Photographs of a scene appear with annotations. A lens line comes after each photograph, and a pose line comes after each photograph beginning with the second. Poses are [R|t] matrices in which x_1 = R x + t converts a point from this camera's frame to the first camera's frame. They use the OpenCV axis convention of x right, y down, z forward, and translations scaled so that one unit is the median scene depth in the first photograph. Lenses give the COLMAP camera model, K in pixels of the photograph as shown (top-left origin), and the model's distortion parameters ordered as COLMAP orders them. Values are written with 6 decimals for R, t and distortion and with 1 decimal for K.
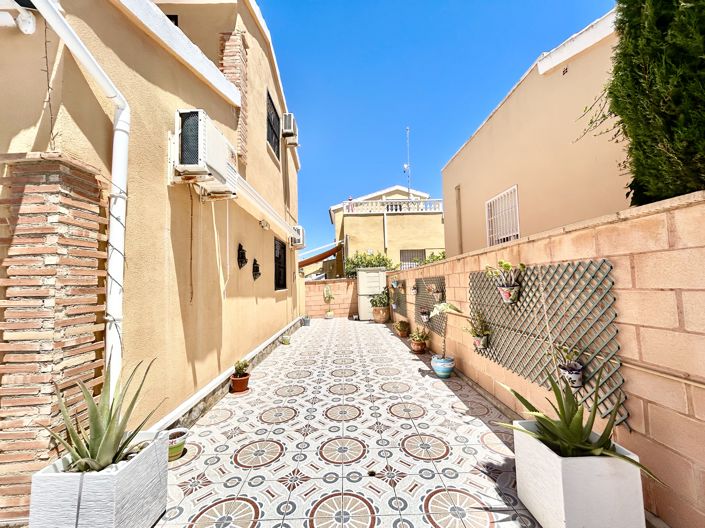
lens RADIAL K [[284.0, 0, 353.5], [0, 284.0, 262.9], [0, 0, 1]] dist [0.000269, 0.000381]
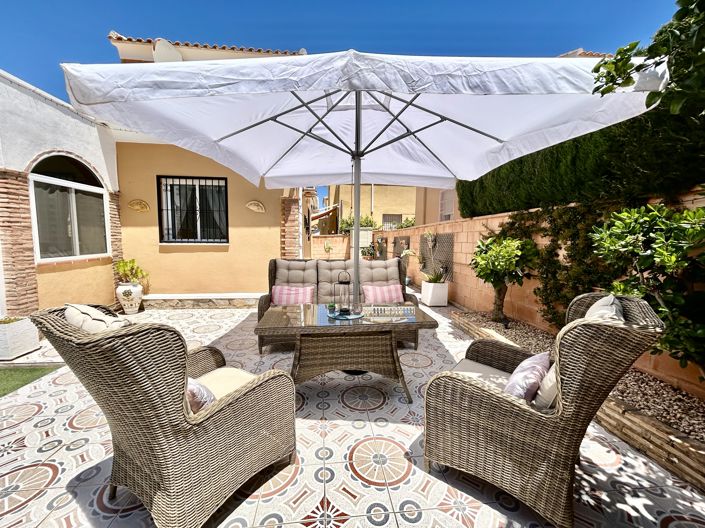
lens RADIAL K [[284.0, 0, 349.3], [0, 284.0, 263.3], [0, 0, 1]] dist [0.000269, 0.000381]
pose [[0.997004, 0.031553, 0.070624, -0.110423], [-0.042151, 0.987171, 0.154002, -0.025711], [-0.064858, -0.156518, 0.985543, -0.454573]]
